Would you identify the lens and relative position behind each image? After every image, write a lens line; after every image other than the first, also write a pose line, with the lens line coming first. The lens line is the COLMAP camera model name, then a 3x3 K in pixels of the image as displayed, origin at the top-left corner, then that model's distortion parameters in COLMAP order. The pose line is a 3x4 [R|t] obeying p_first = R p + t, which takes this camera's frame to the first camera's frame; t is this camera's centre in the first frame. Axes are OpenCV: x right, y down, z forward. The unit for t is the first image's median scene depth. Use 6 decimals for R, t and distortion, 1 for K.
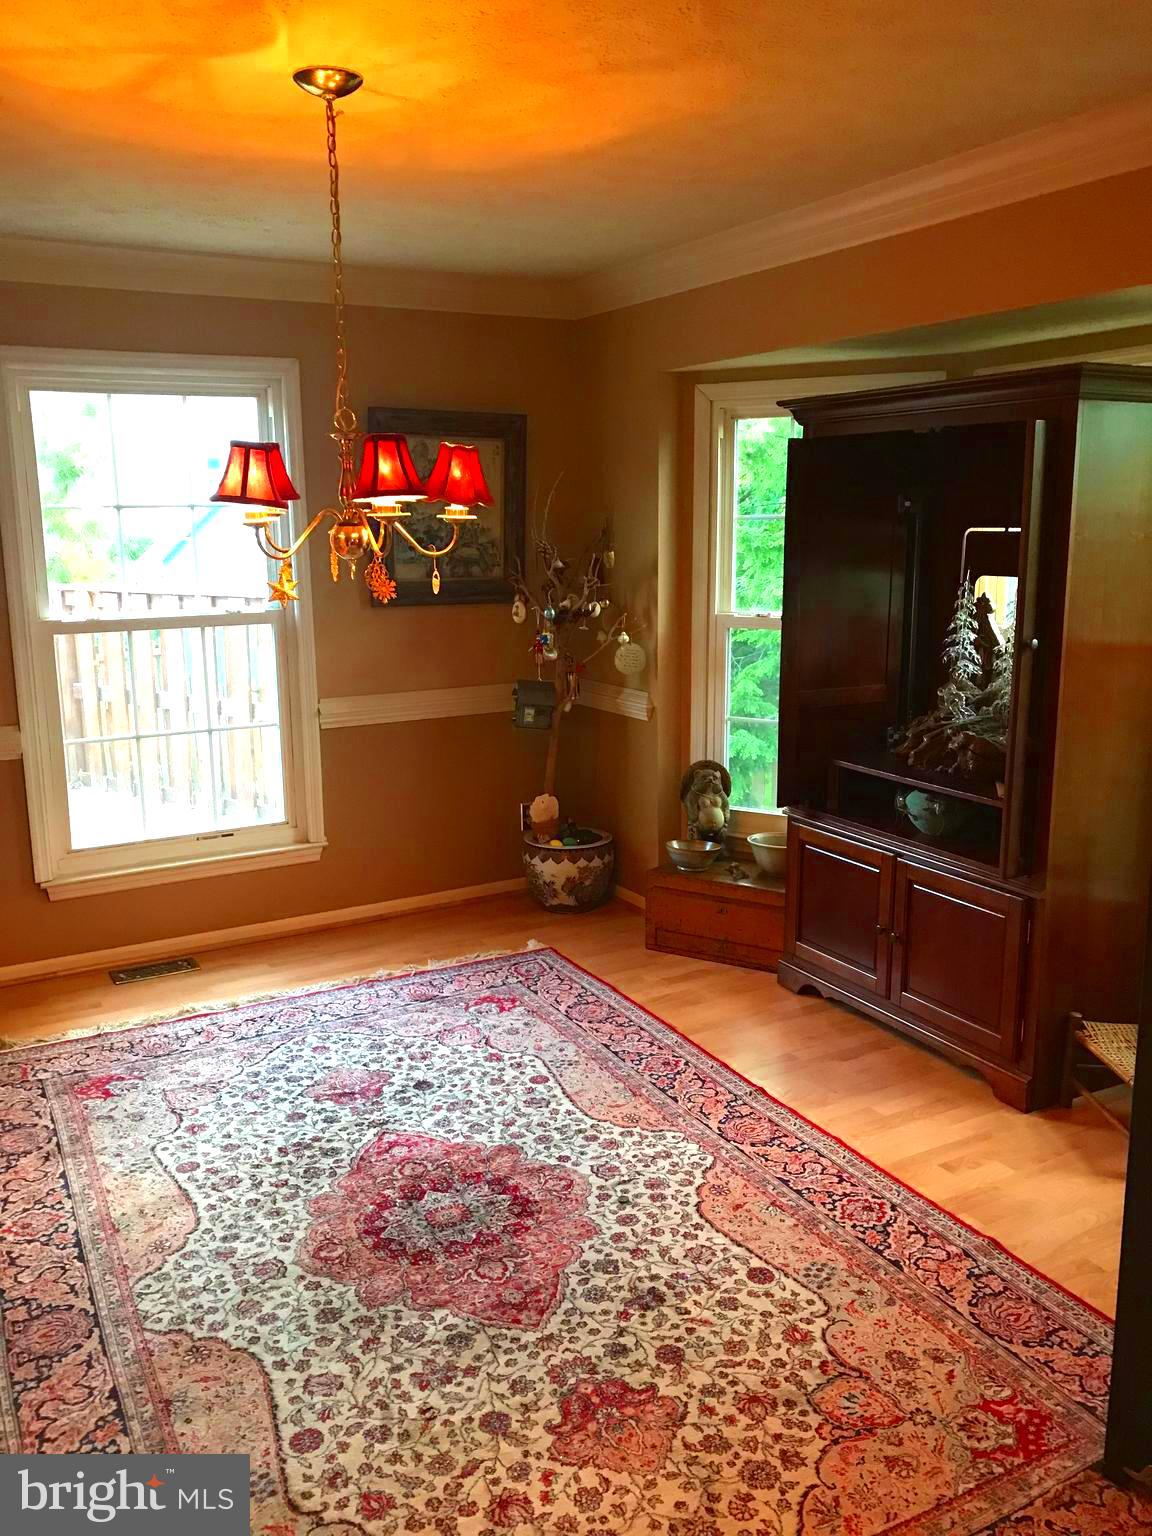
lens RADIAL K [[1274.8, 0, 655.7], [0, 1274.8, 782.3], [0, 0, 1]] dist [0.054961, -0.007335]
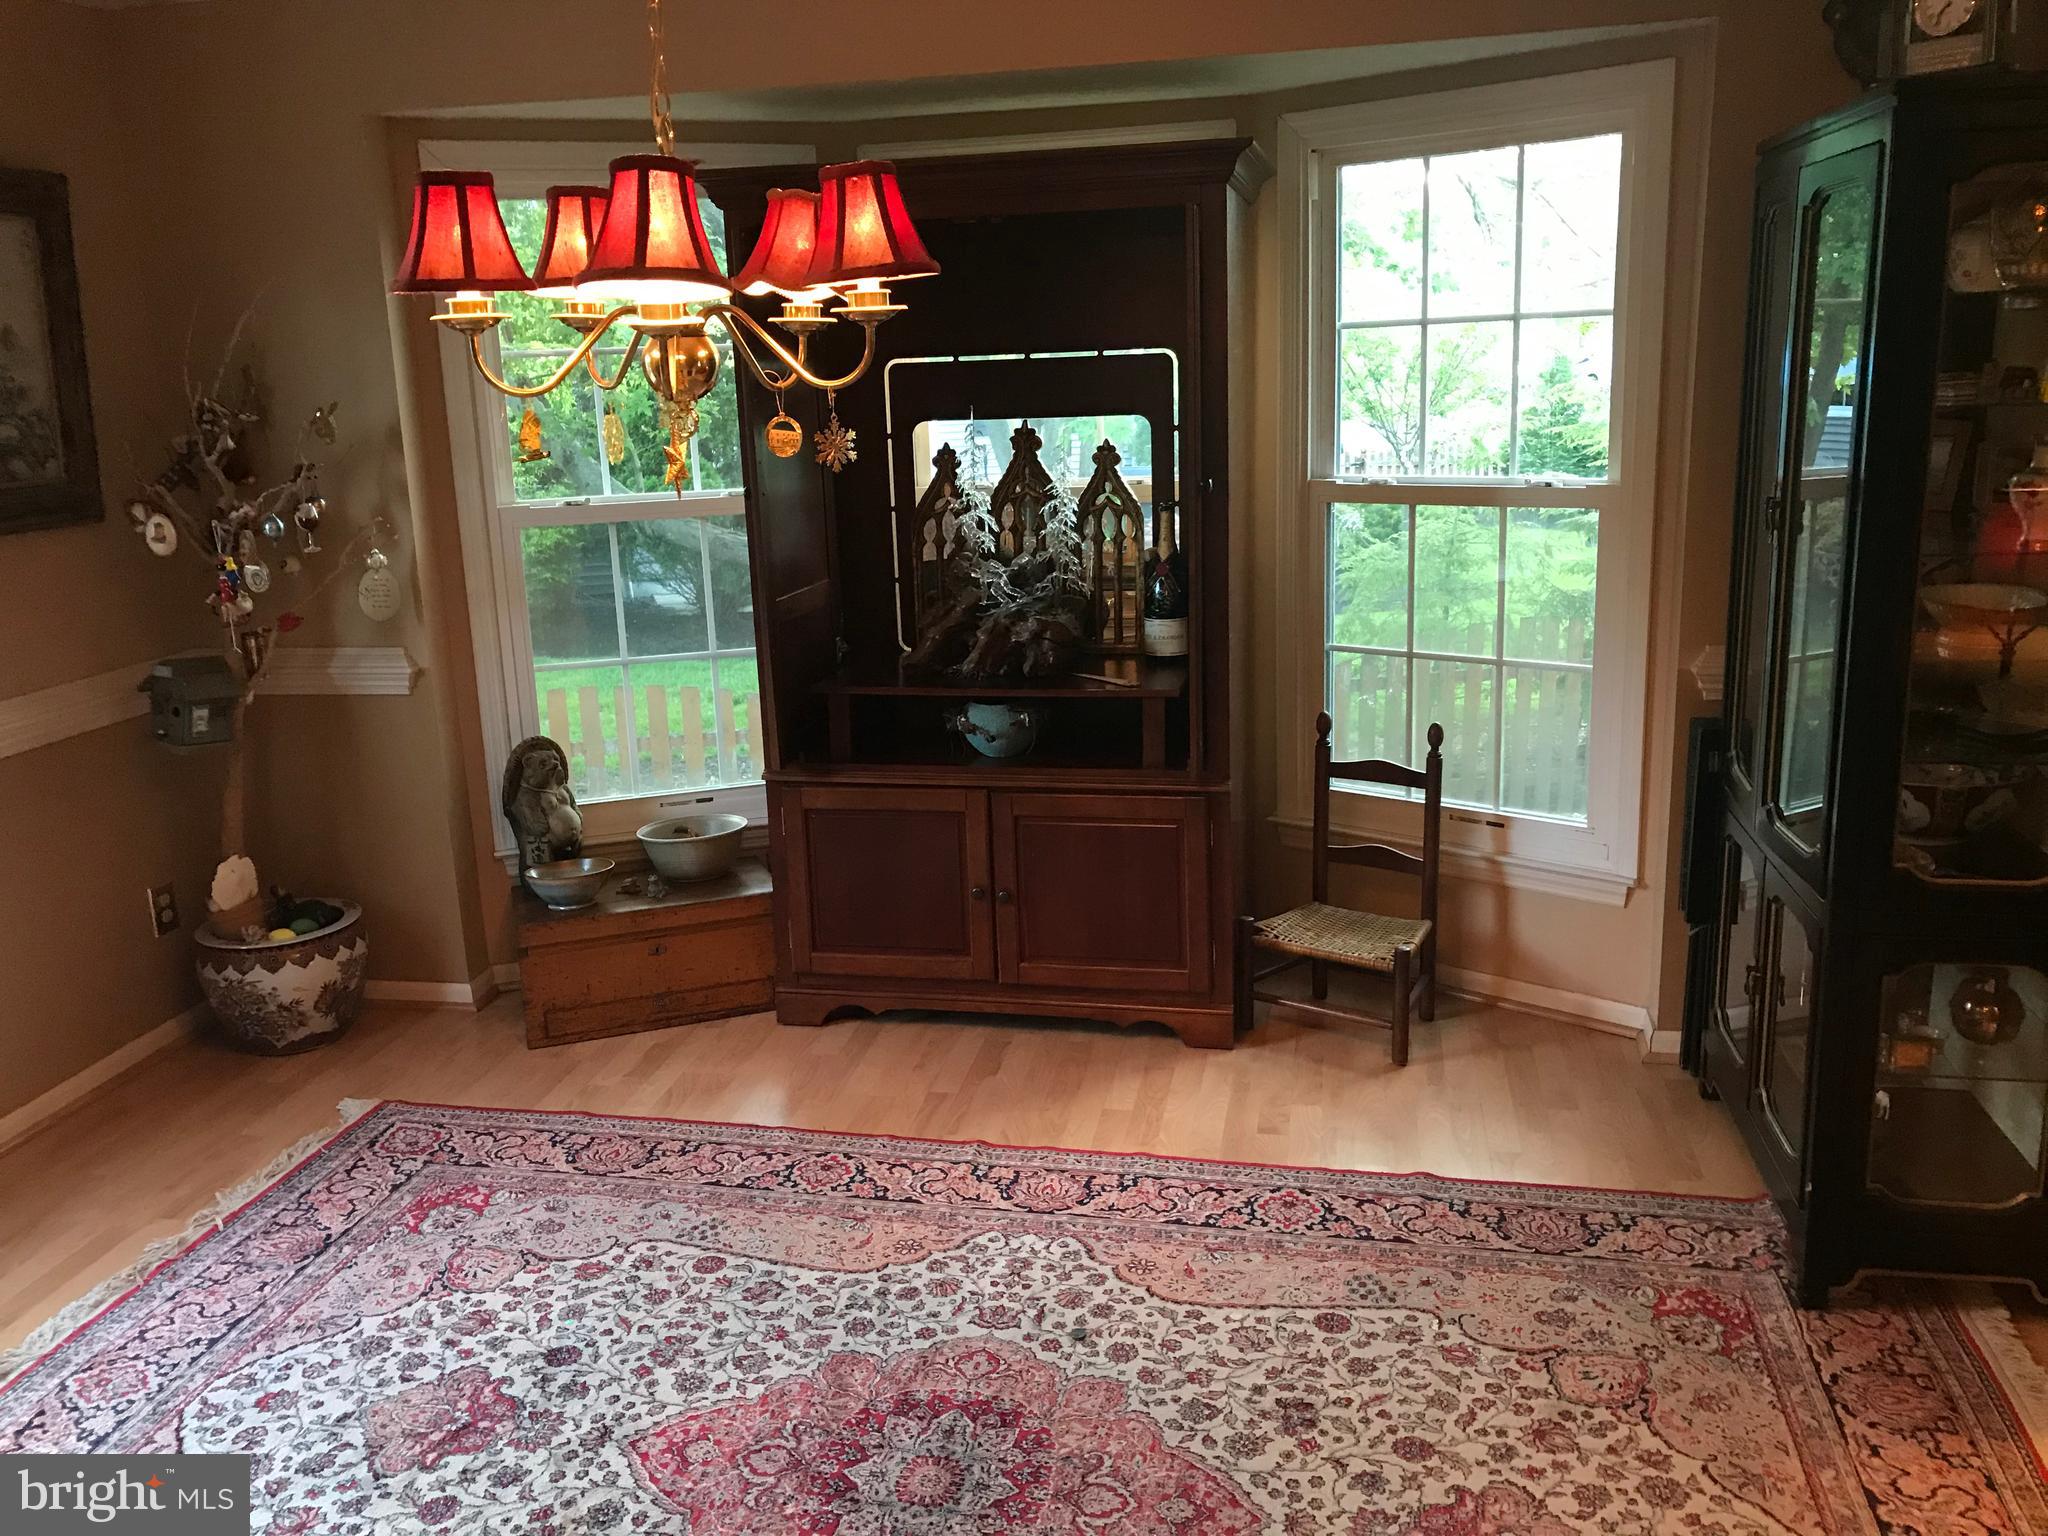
lens RADIAL K [[1652.3, 0, 1024.0], [0, 1652.3, 768.0], [0, 0, 1]] dist [0.022972, -0.012403]
pose [[0.672330, -0.198378, 0.713175, -0.488208], [0.189563, 0.977437, 0.093179, -0.041306], [-0.715568, 0.072545, 0.694765, 0.319206]]
